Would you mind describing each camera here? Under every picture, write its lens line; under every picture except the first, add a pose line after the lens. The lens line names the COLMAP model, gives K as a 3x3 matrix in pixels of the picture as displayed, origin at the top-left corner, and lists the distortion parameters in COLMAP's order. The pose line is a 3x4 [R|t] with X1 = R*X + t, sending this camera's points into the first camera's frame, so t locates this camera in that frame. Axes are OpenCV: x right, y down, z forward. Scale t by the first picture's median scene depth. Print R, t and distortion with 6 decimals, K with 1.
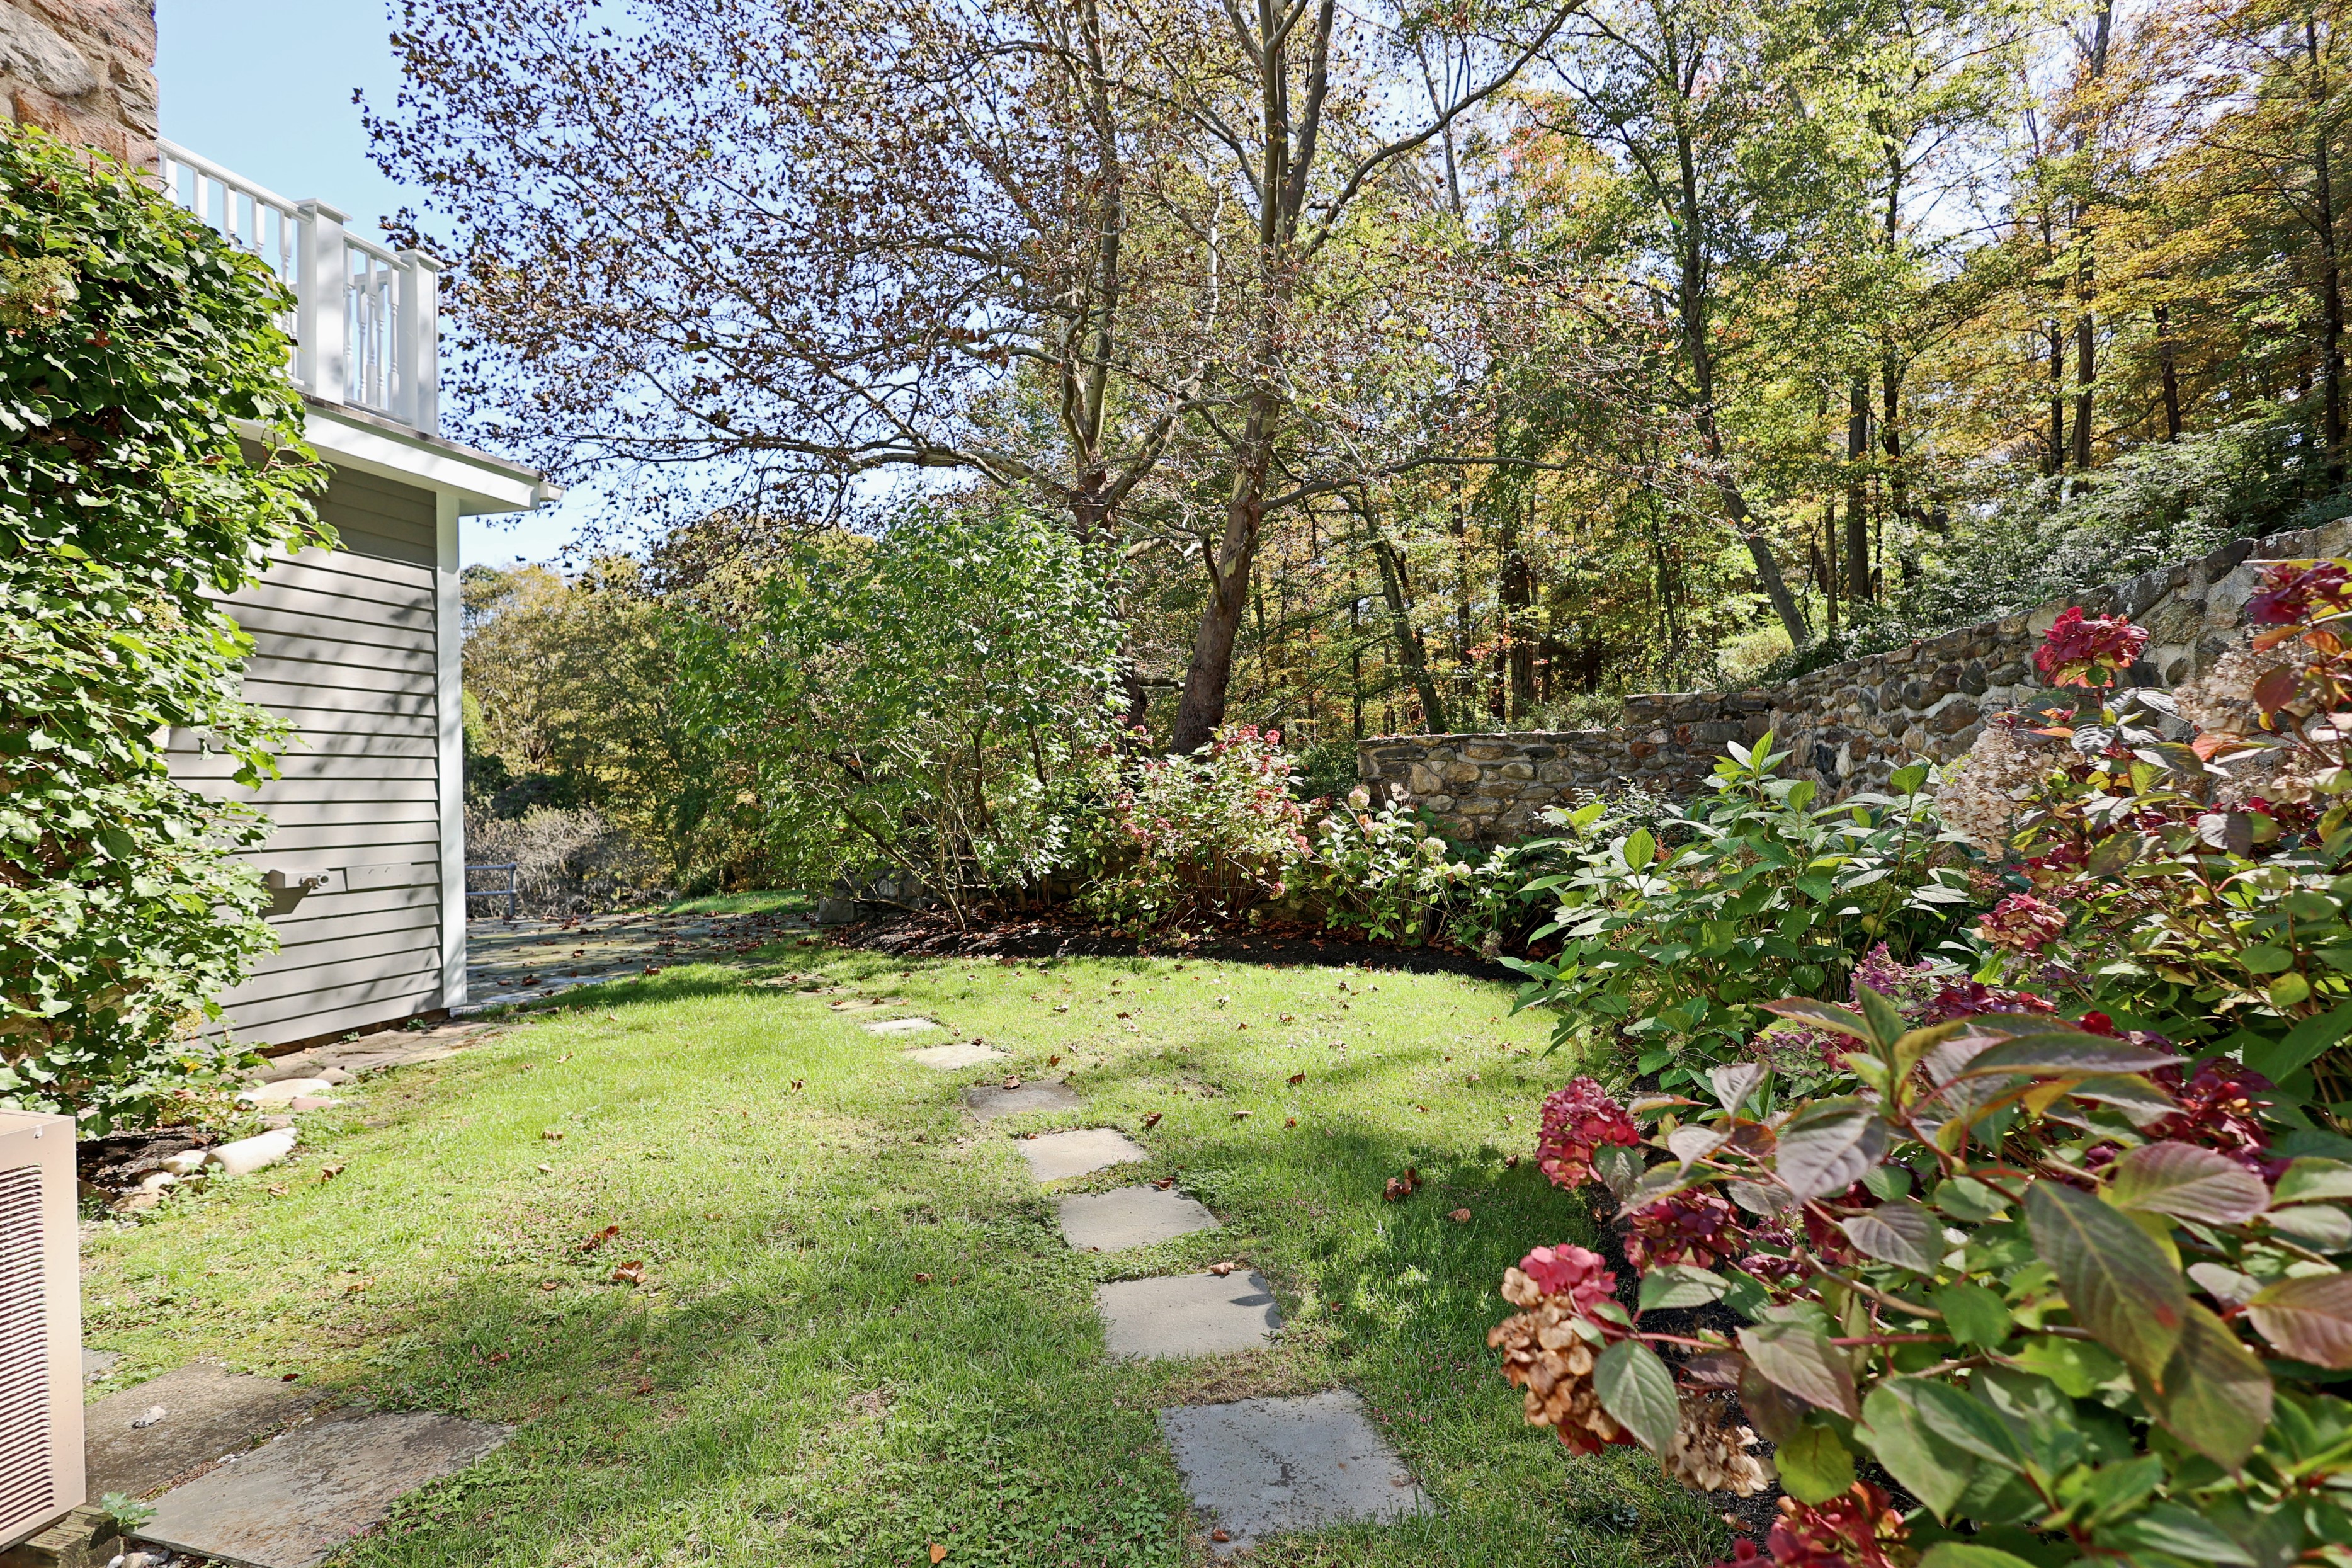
lens RADIAL K [[1080.7, 0, 1177.3], [0, 1080.7, 783.0], [0, 0, 1]] dist [-0.001034, 0.001054]
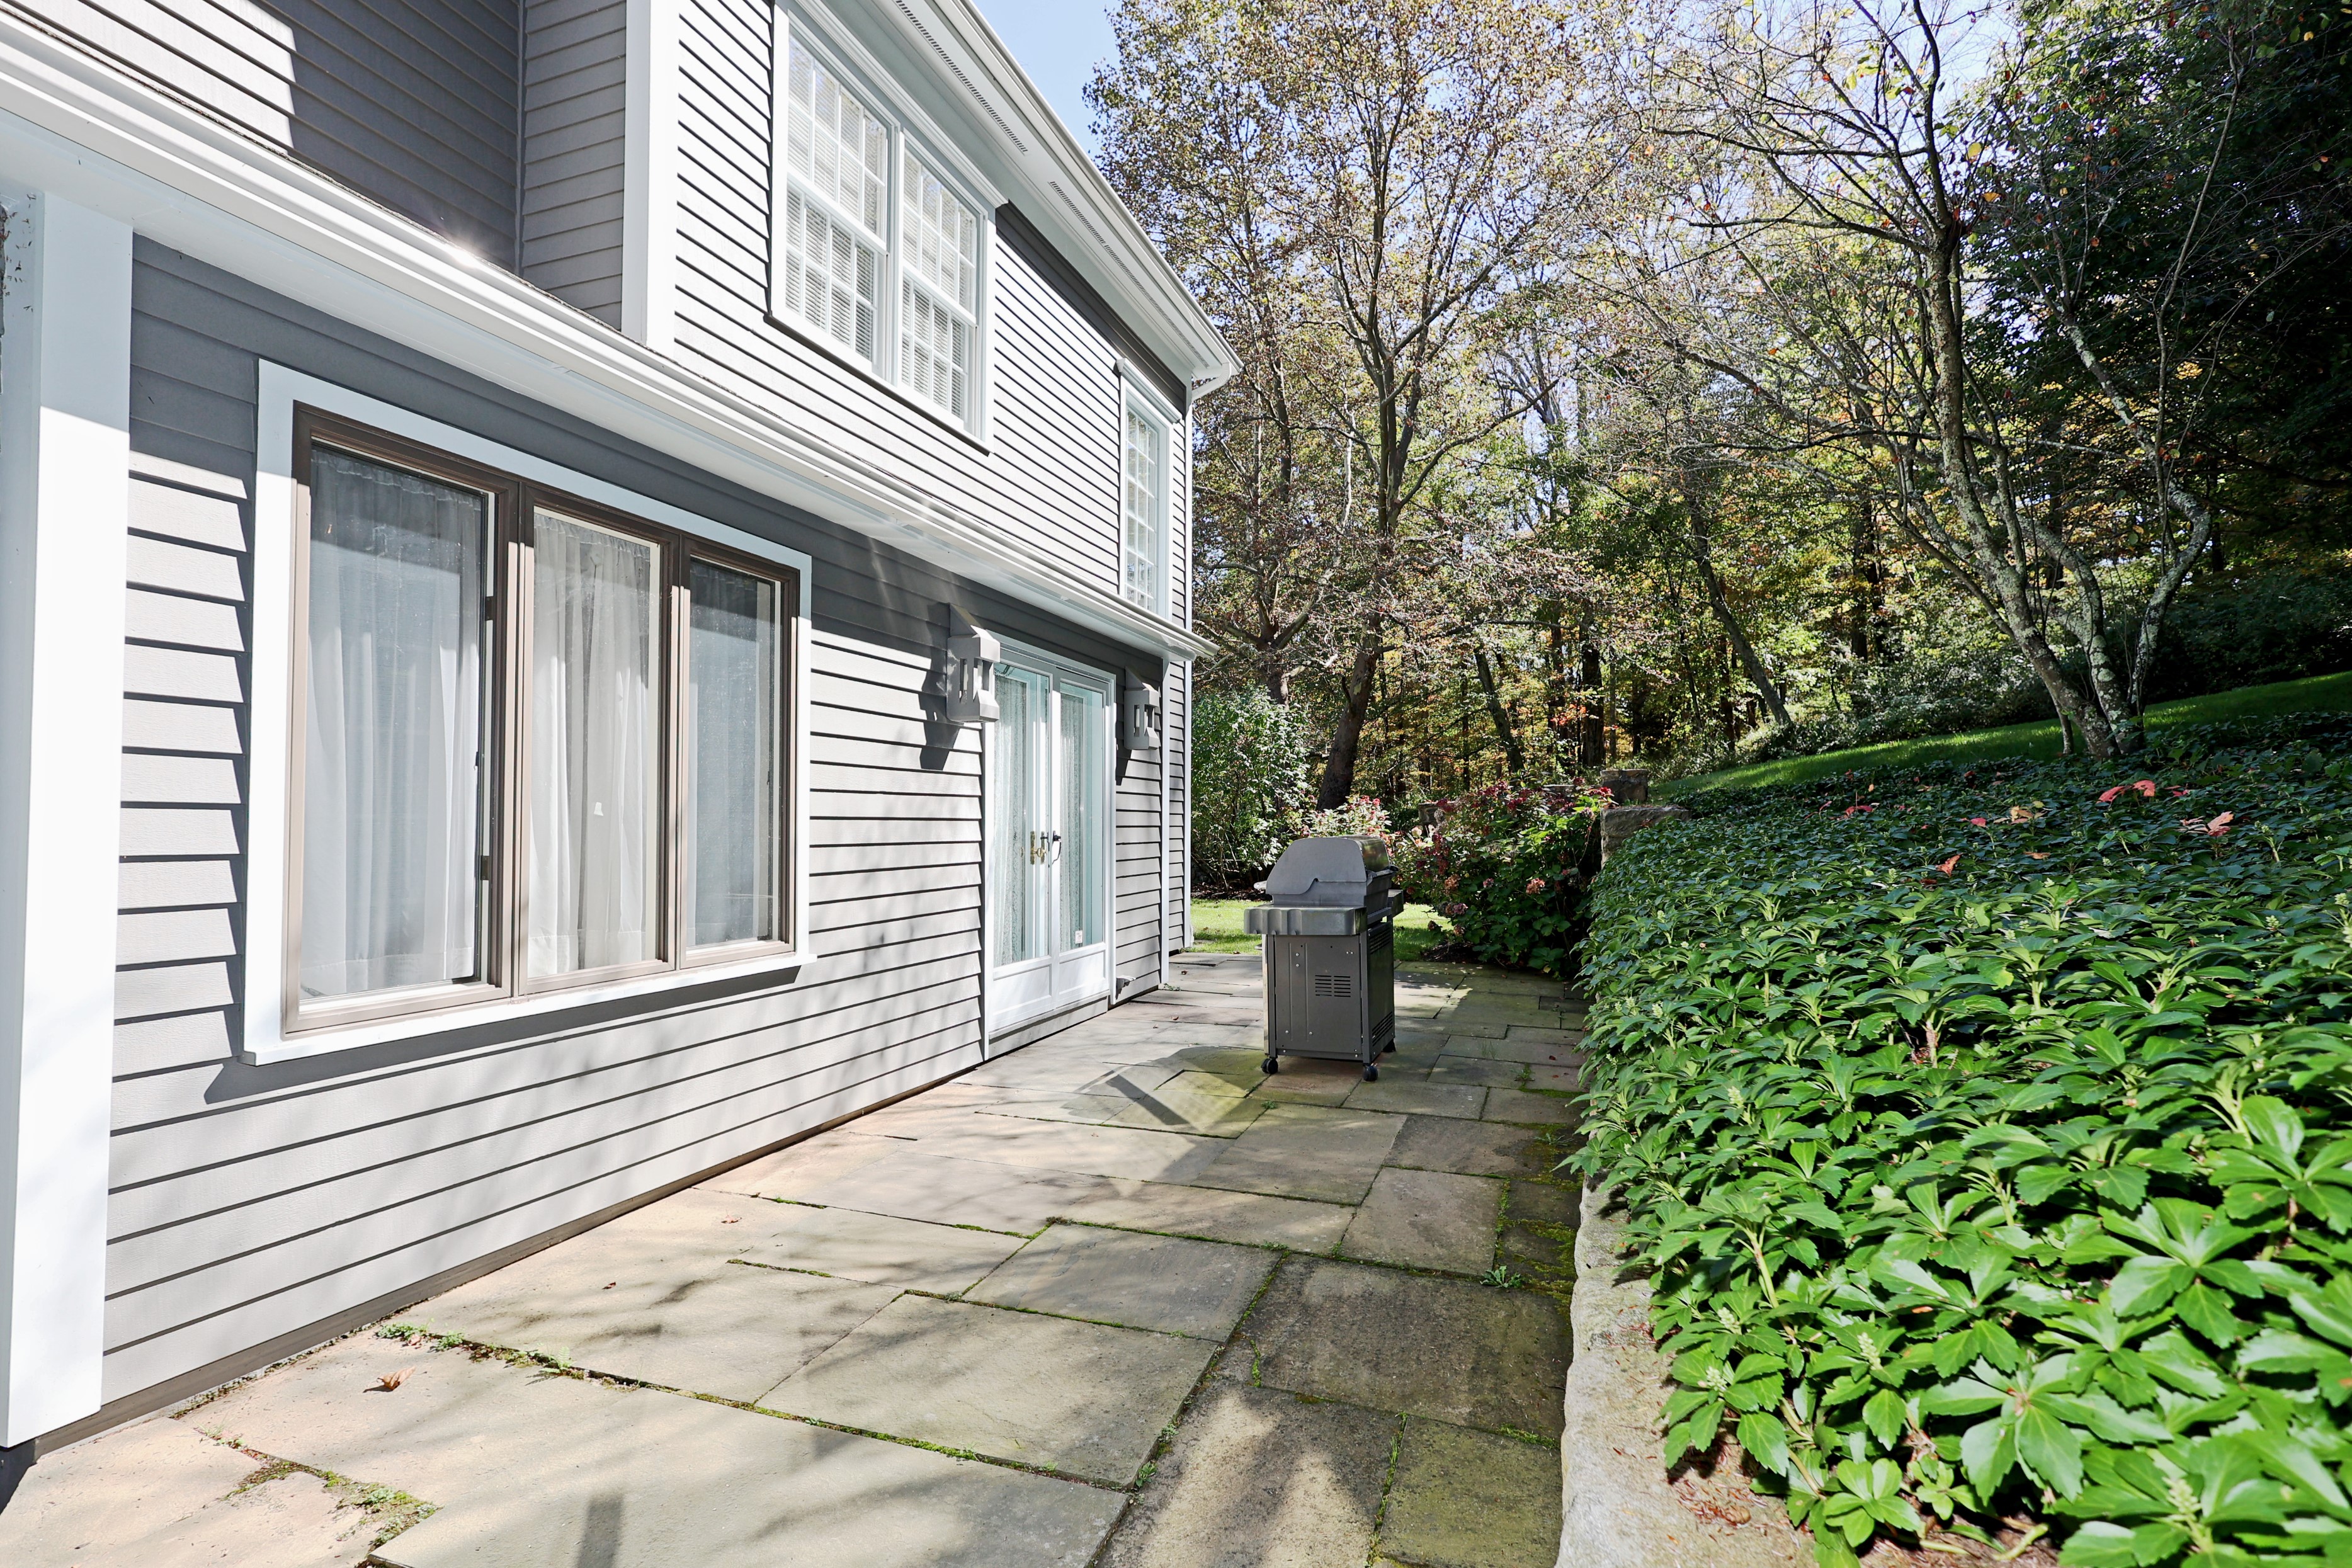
lens RADIAL K [[1080.7, 0, 1177.3], [0, 1080.7, 792.7], [0, 0, 1]] dist [-0.001034, 0.001054]
pose [[0.993042, 0.011986, -0.117153, -0.044973], [-0.014627, 0.999657, -0.021704, -0.008946], [0.116853, 0.023267, 0.992877, -1.033784]]
